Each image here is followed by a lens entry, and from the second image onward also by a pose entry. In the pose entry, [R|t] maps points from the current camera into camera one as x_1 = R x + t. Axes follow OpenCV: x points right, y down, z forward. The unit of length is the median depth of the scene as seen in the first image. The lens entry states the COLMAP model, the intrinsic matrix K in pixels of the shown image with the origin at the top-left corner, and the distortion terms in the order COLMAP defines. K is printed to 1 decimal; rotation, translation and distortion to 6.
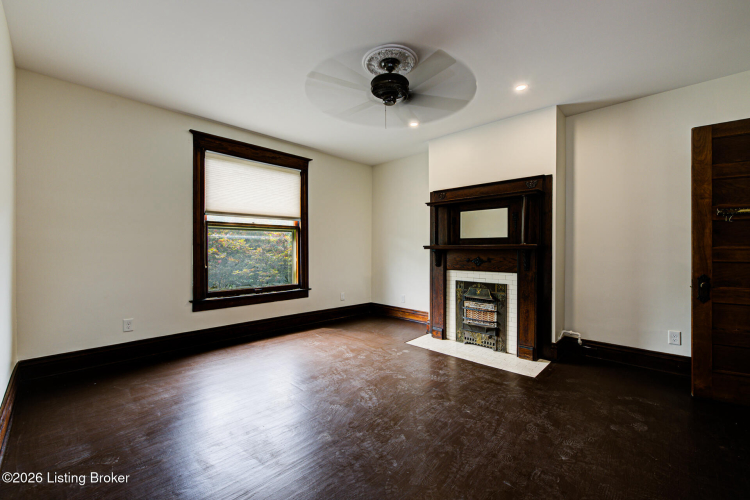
lens RADIAL K [[304.0, 0, 375.0], [0, 304.0, 250.0], [0, 0, 1]] dist [-0.001312, 0.000266]
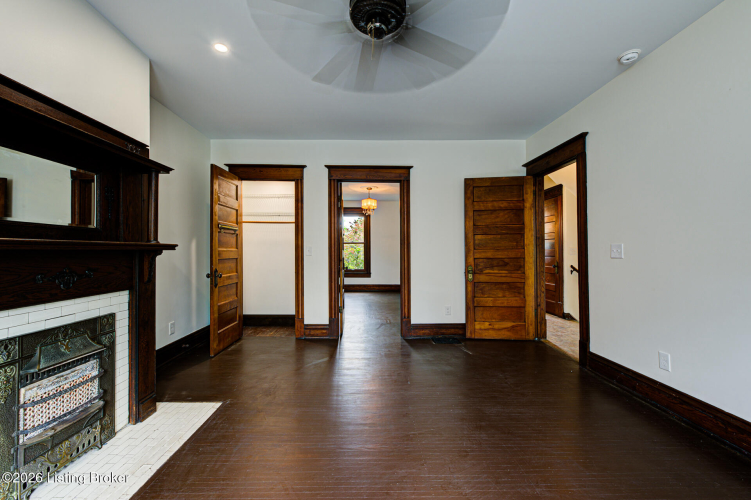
lens RADIAL K [[304.4, 0, 375.5], [0, 304.4, 250.0], [0, 0, 1]] dist [-0.001312, 0.000266]
pose [[-0.705528, -0.001722, 0.708680, -0.298097], [-0.001844, 0.999998, 0.000595, -0.004853], [-0.708680, -0.000887, -0.705530, 1.033779]]
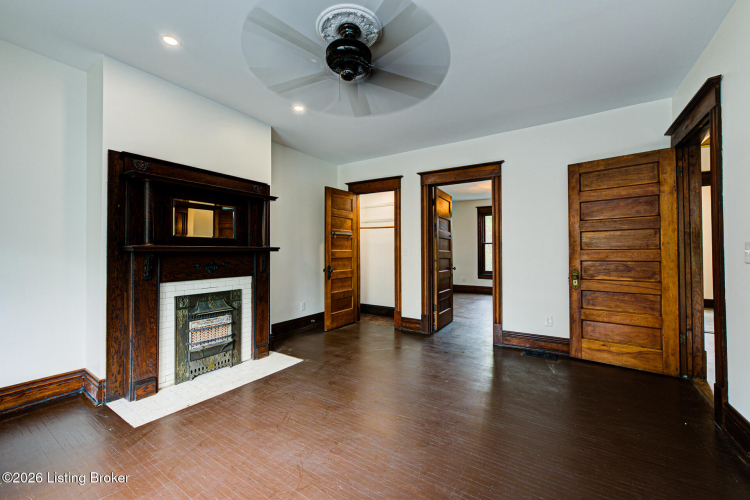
lens RADIAL K [[304.0, 0, 375.0], [0, 304.0, 250.0], [0, 0, 1]] dist [-0.001312, 0.000266]
pose [[-0.189856, 0.000457, 0.981812, -0.551563], [0.000711, 1.000000, -0.000328, -0.007082], [-0.981812, 0.000636, -0.189857, 0.757976]]
